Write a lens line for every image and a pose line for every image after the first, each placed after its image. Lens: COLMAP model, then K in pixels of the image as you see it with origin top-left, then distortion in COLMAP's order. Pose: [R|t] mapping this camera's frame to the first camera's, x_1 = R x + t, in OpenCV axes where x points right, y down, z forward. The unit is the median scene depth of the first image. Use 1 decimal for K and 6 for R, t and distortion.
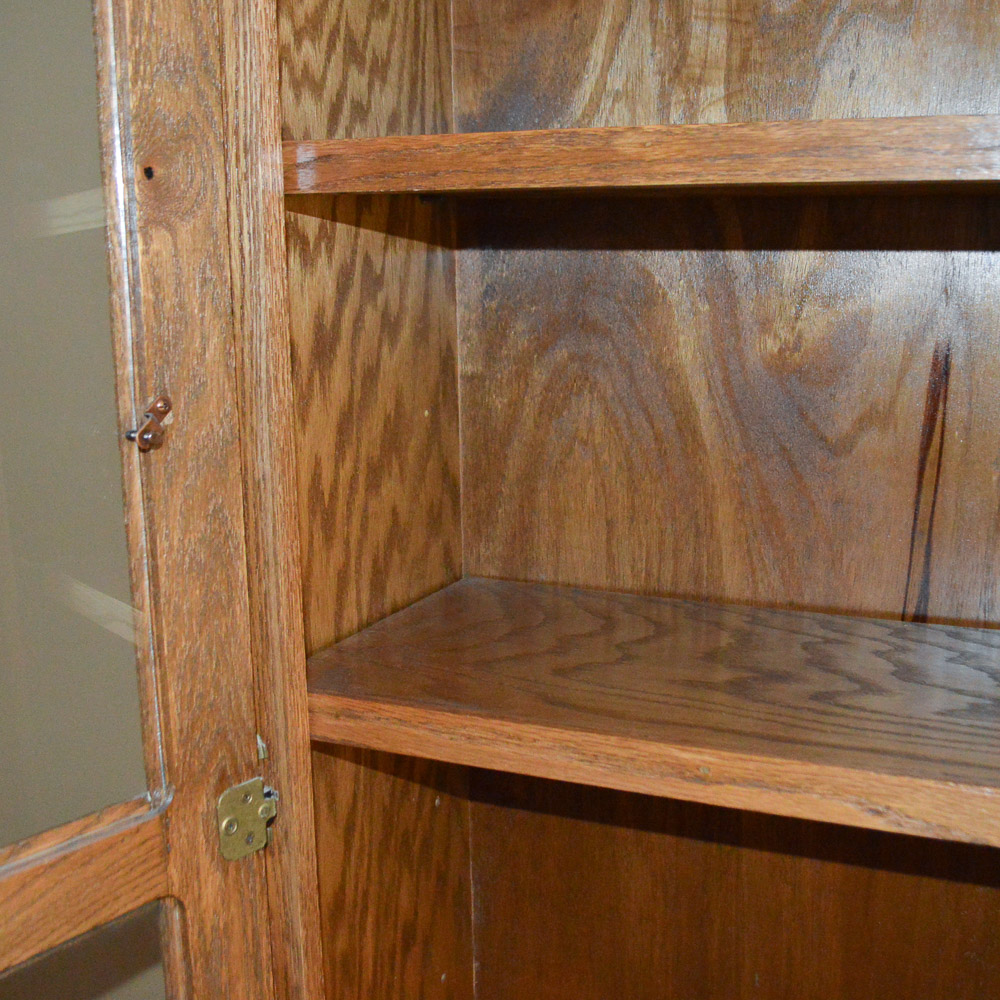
lens RADIAL K [[1259.3, 0, 551.7], [0, 1259.3, 500.7], [0, 0, 1]] dist [-0.077620, -0.017964]
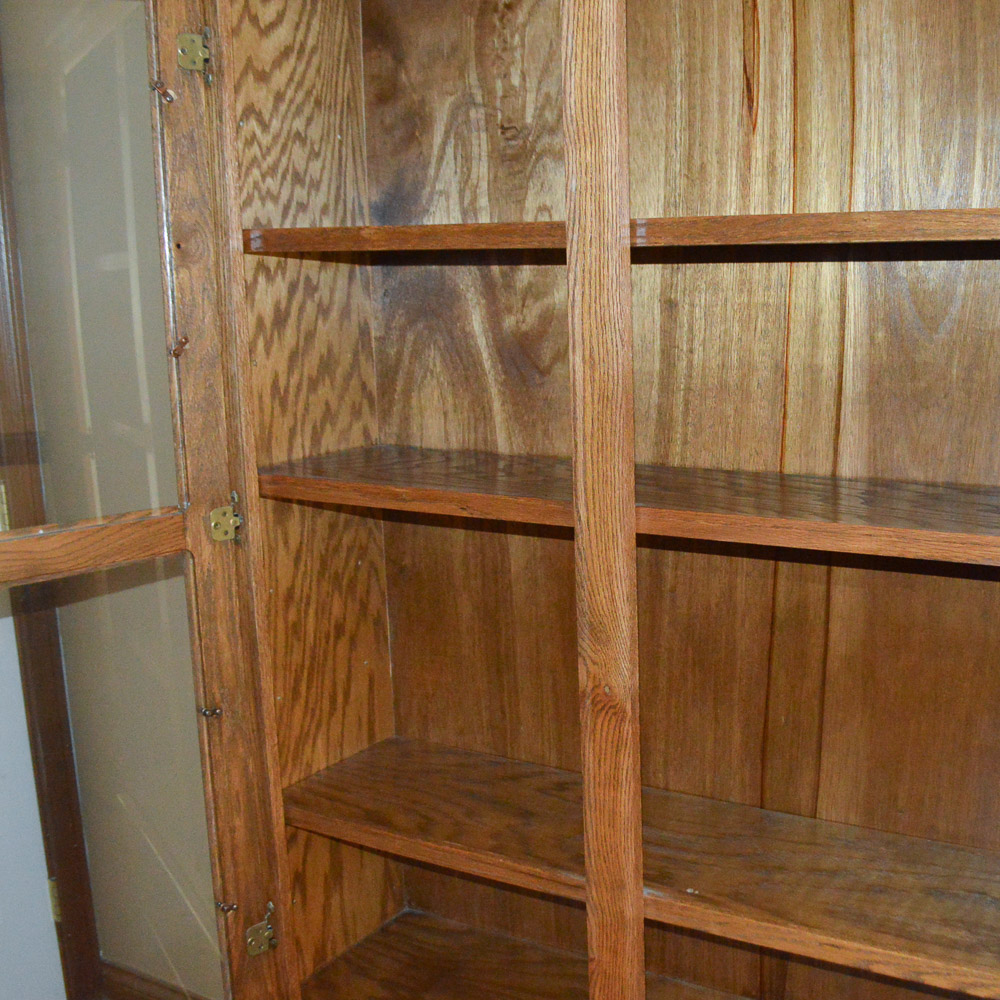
lens RADIAL K [[1280.0, 0, 698.5], [0, 1280.0, 500.1], [0, 0, 1]] dist [-0.093675, 0.012207]
pose [[0.997865, 0.013661, -0.063869, 0.638497], [-0.013979, 0.999892, -0.004547, 0.174823], [0.063800, 0.005431, 0.997948, -1.041499]]
